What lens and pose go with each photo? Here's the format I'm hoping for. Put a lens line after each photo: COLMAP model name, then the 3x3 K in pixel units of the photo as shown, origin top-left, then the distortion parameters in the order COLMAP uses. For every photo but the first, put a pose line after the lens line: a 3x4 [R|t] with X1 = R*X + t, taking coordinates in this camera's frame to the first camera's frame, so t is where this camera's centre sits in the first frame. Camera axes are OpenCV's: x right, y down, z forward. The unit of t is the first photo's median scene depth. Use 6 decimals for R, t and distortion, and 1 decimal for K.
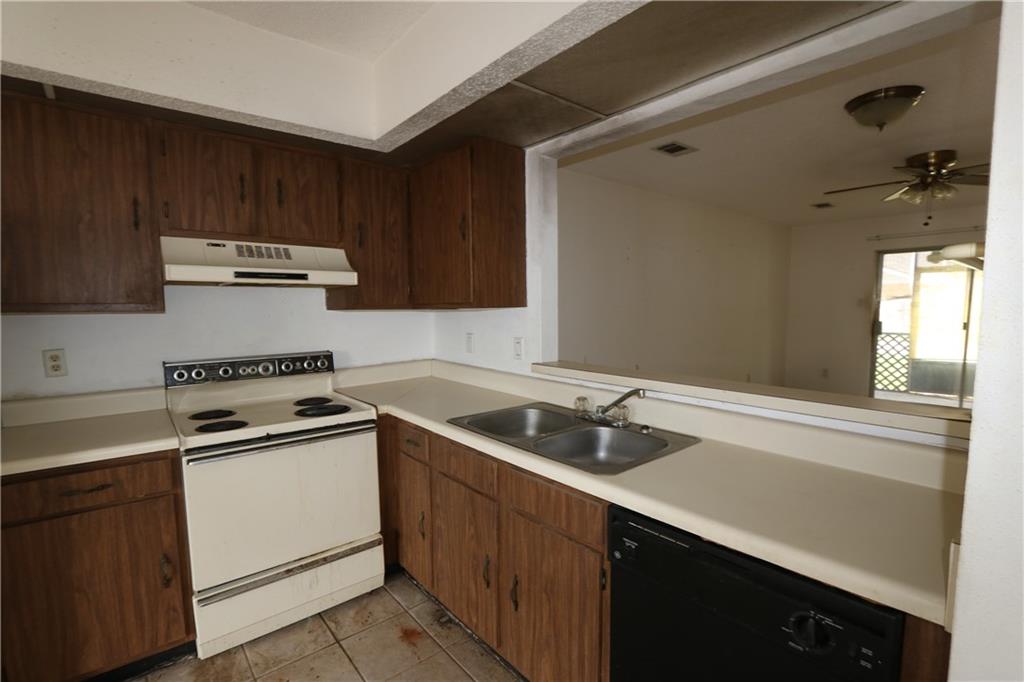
lens RADIAL K [[471.1, 0, 510.4], [0, 471.1, 344.8], [0, 0, 1]] dist [-0.021955, 0.000643]
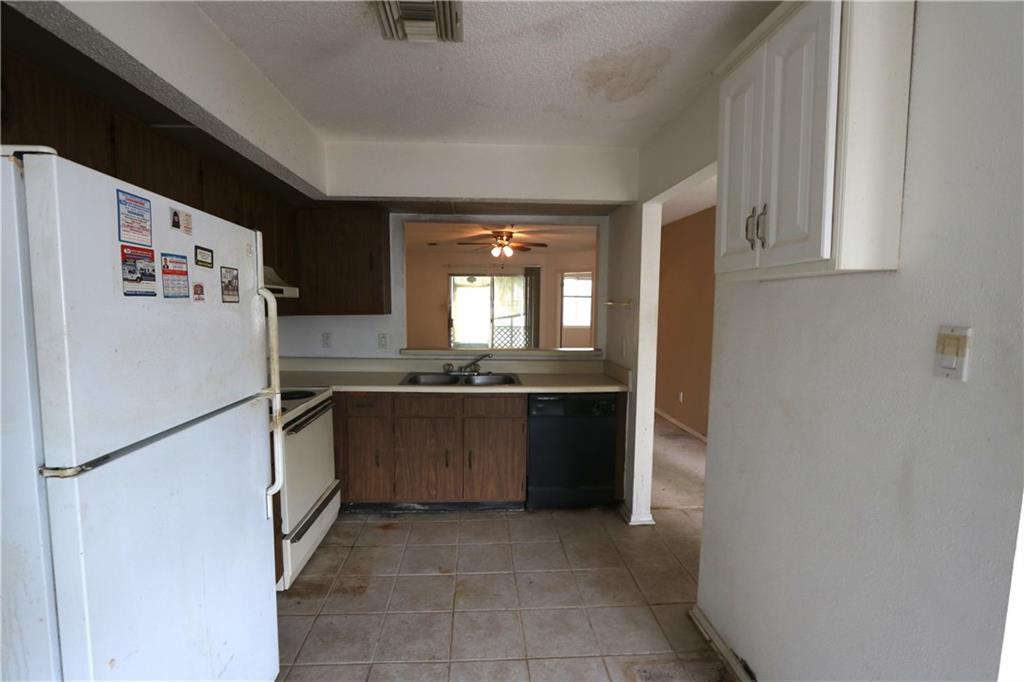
lens RADIAL K [[471.1, 0, 509.9], [0, 471.1, 342.0], [0, 0, 1]] dist [-0.021955, 0.000643]
pose [[0.575880, -0.050273, 0.815987, -1.050414], [0.050267, 0.998396, 0.026035, -0.009531], [-0.815987, 0.026025, 0.577483, -0.215207]]
